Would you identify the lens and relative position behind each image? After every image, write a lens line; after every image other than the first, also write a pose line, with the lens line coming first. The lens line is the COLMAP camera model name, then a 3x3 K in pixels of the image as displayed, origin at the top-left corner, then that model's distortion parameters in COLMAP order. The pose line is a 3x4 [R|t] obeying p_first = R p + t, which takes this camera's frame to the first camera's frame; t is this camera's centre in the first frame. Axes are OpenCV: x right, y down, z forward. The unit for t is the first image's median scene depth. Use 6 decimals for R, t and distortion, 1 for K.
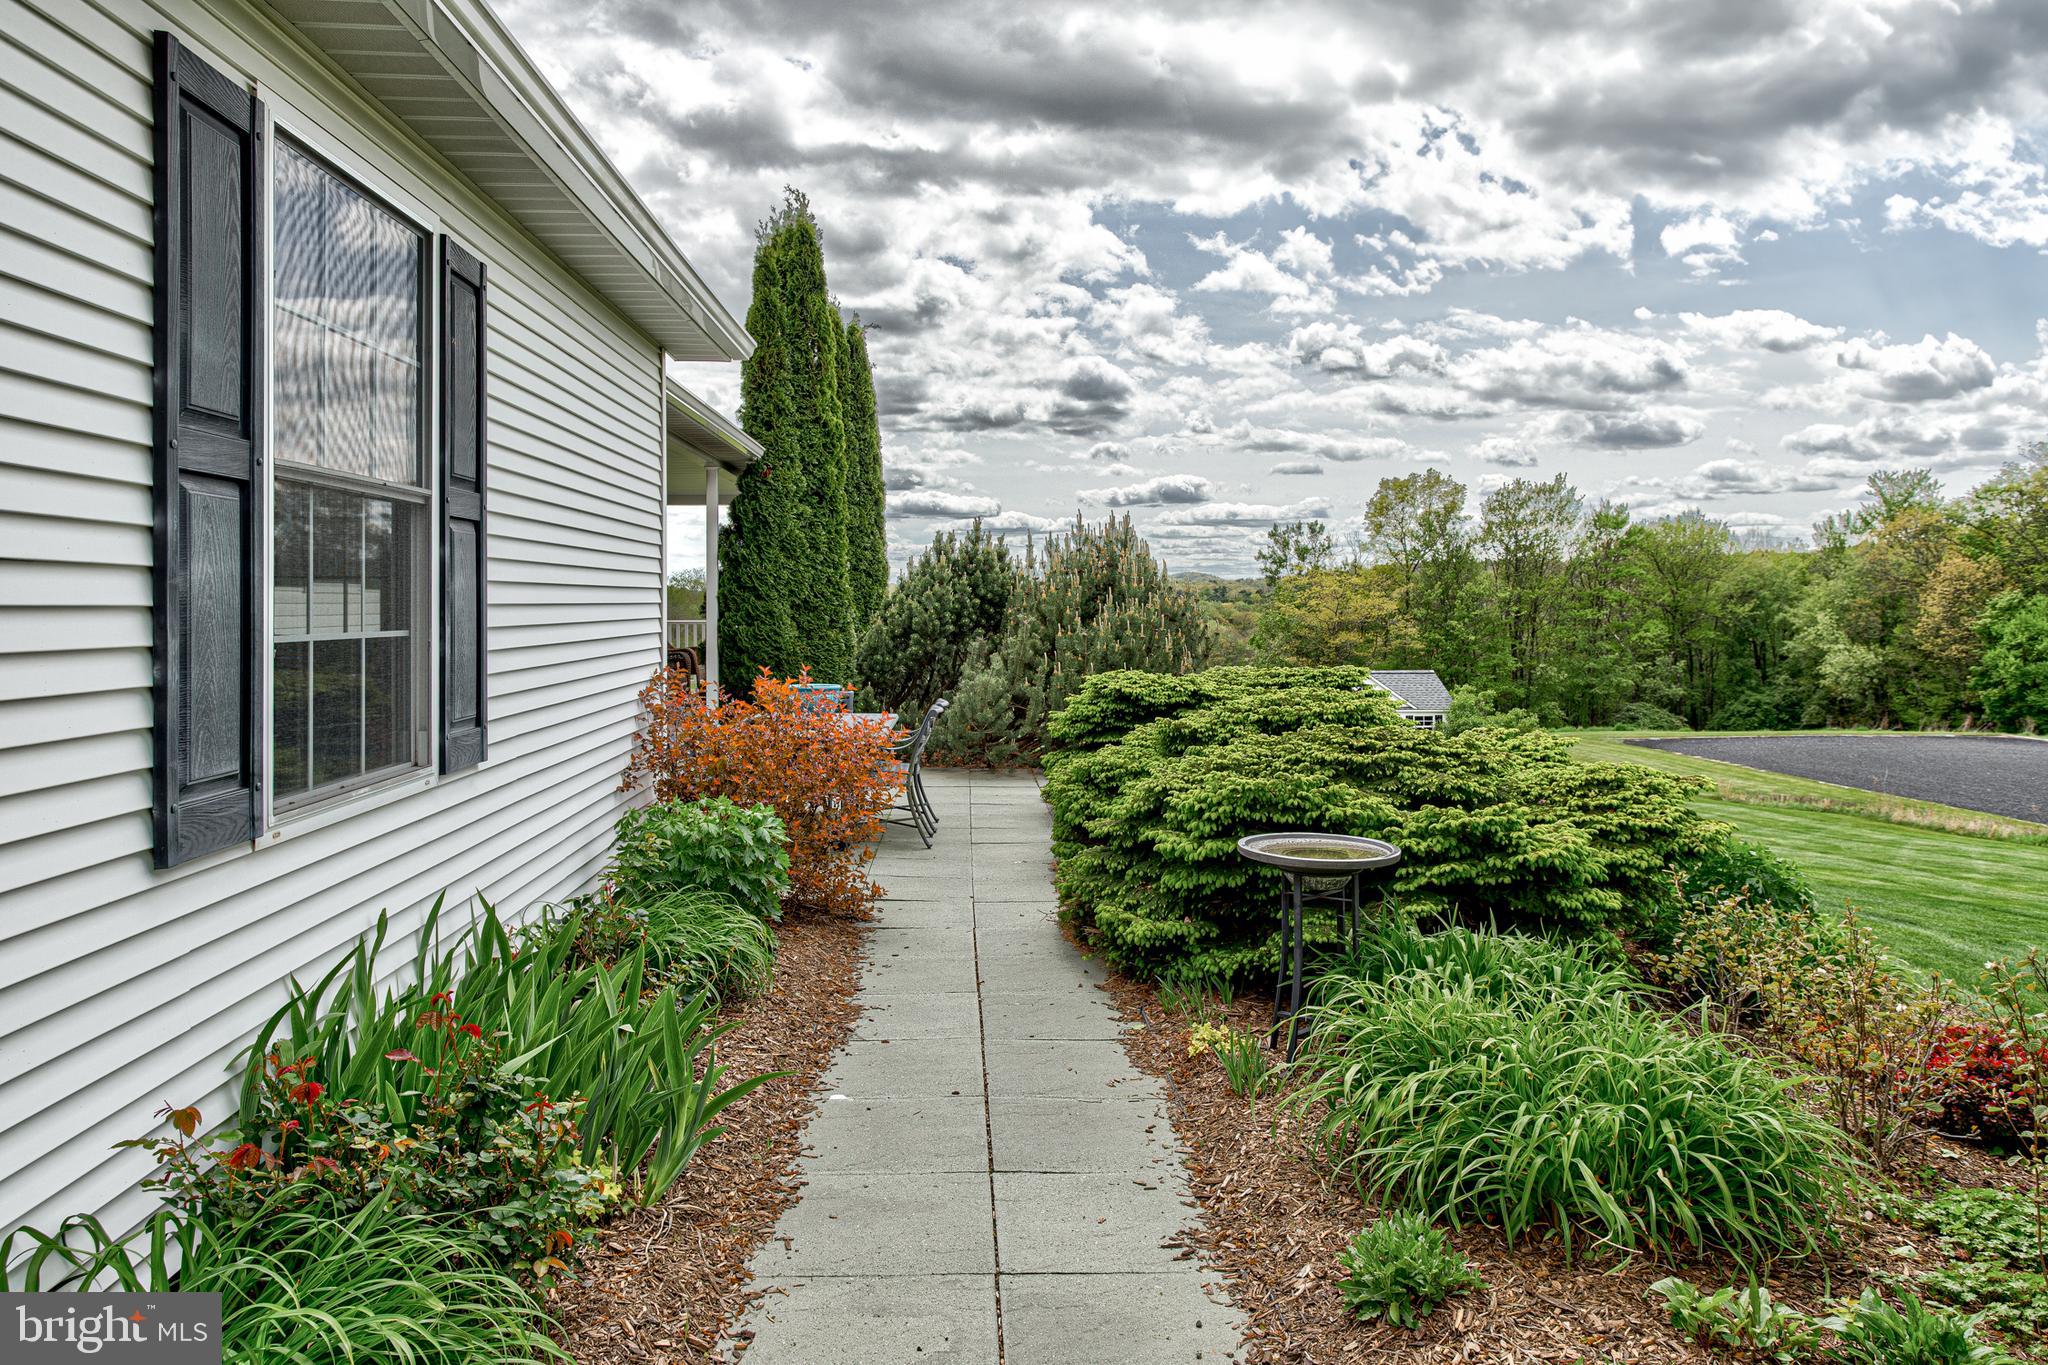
lens RADIAL K [[1421.2, 0, 1027.7], [0, 1421.2, 685.2], [0, 0, 1]] dist [-0.002856, 0.001750]
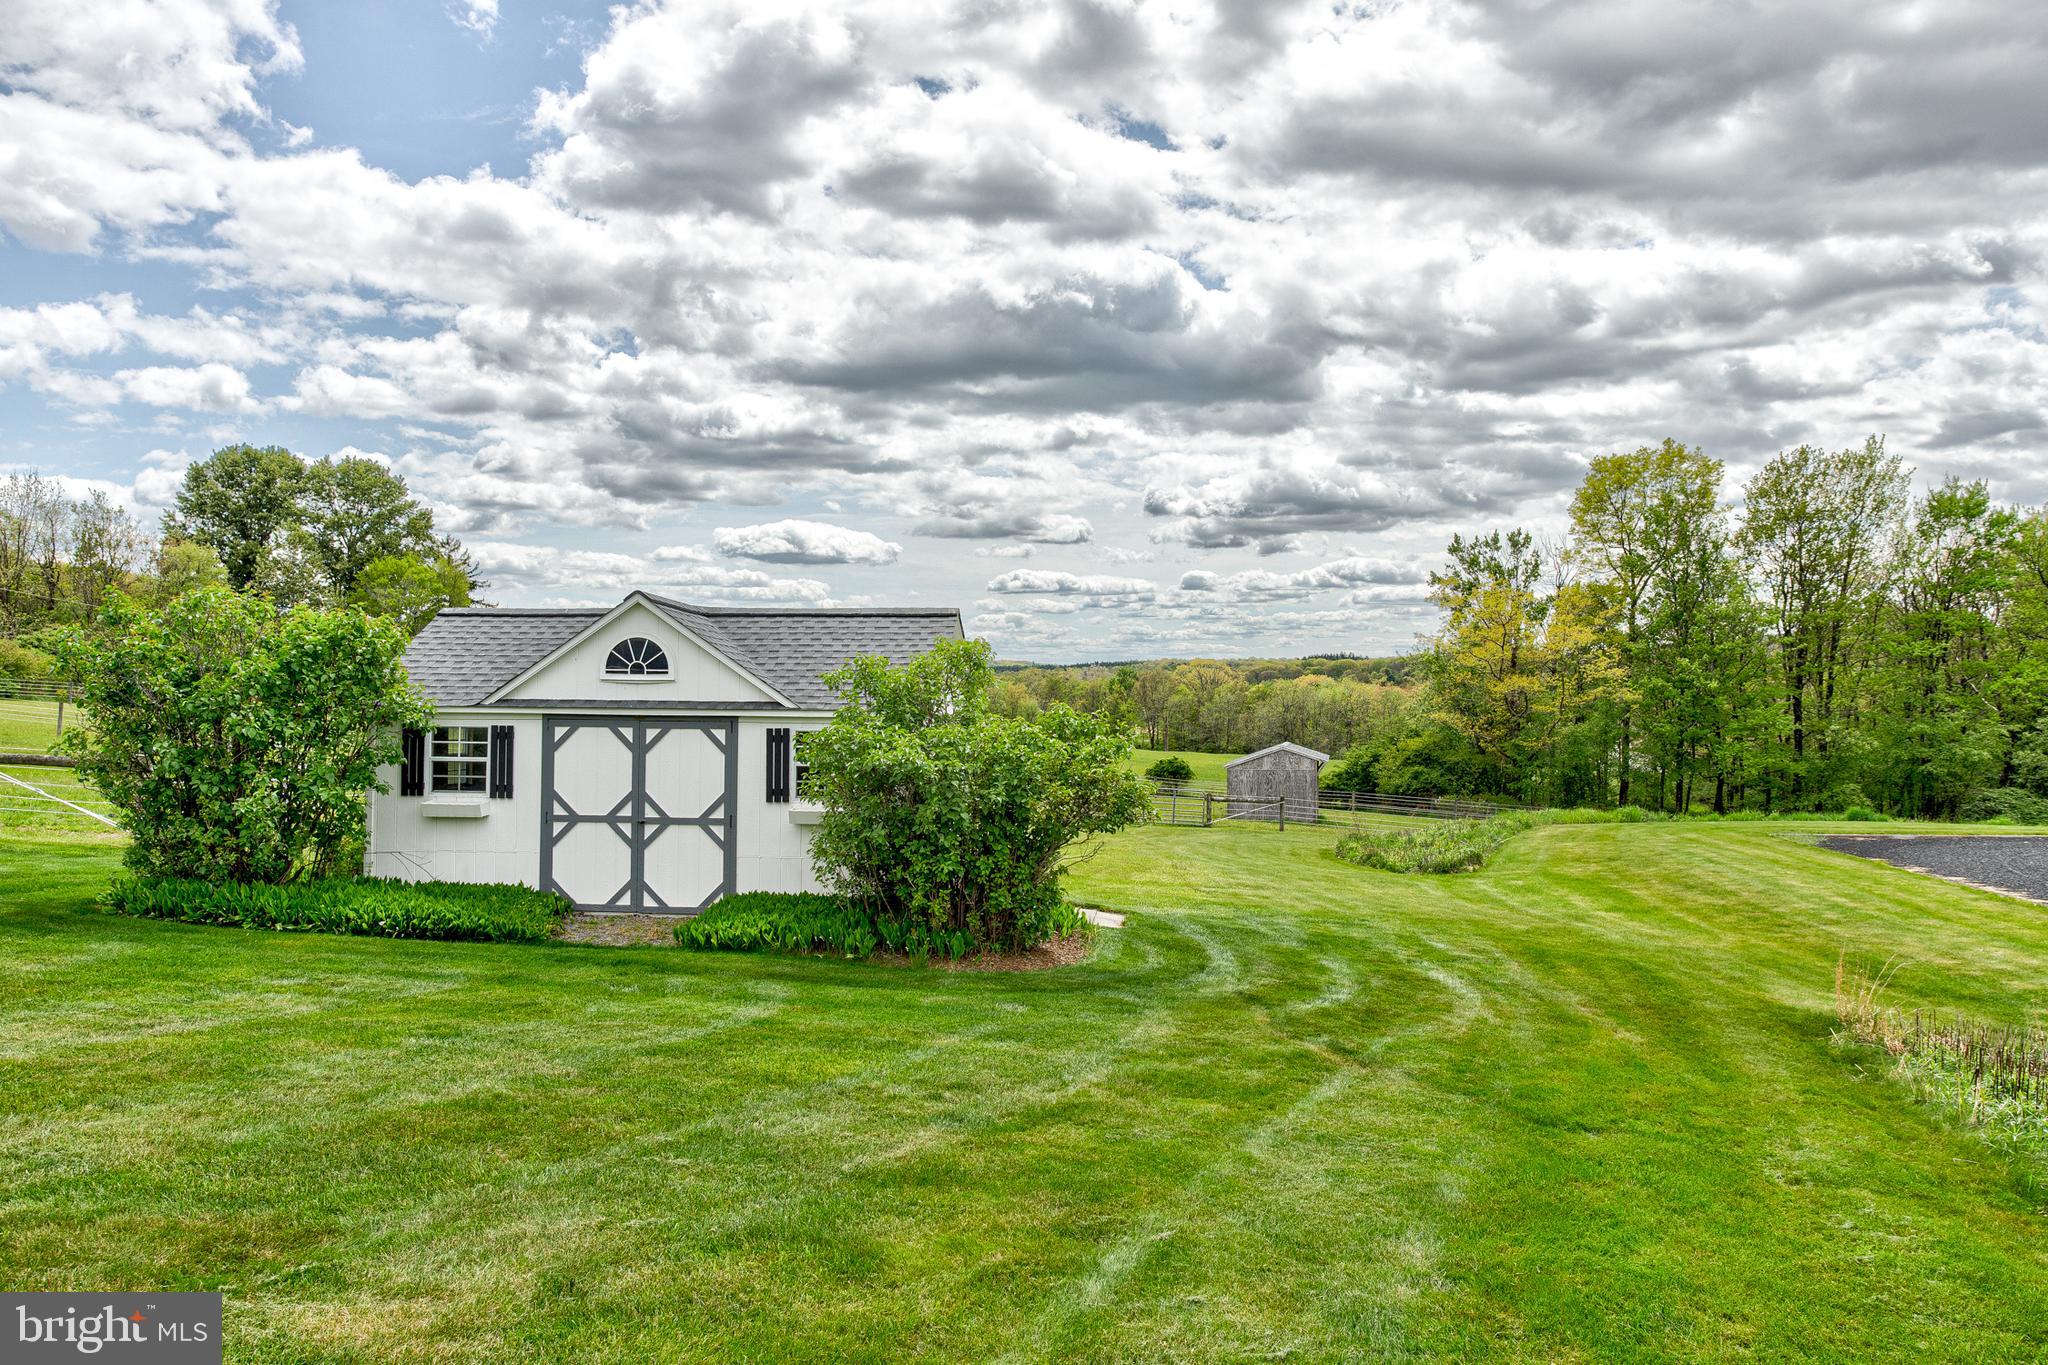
lens RADIAL K [[1576.2, 0, 994.1], [0, 1576.2, 729.4], [0, 0, 1]] dist [0.020669, -0.014640]
pose [[0.981175, 0.008678, -0.192927, 0.119943], [-0.013662, 0.999606, -0.024520, 0.009330], [0.192638, 0.026694, 0.980907, 0.211576]]
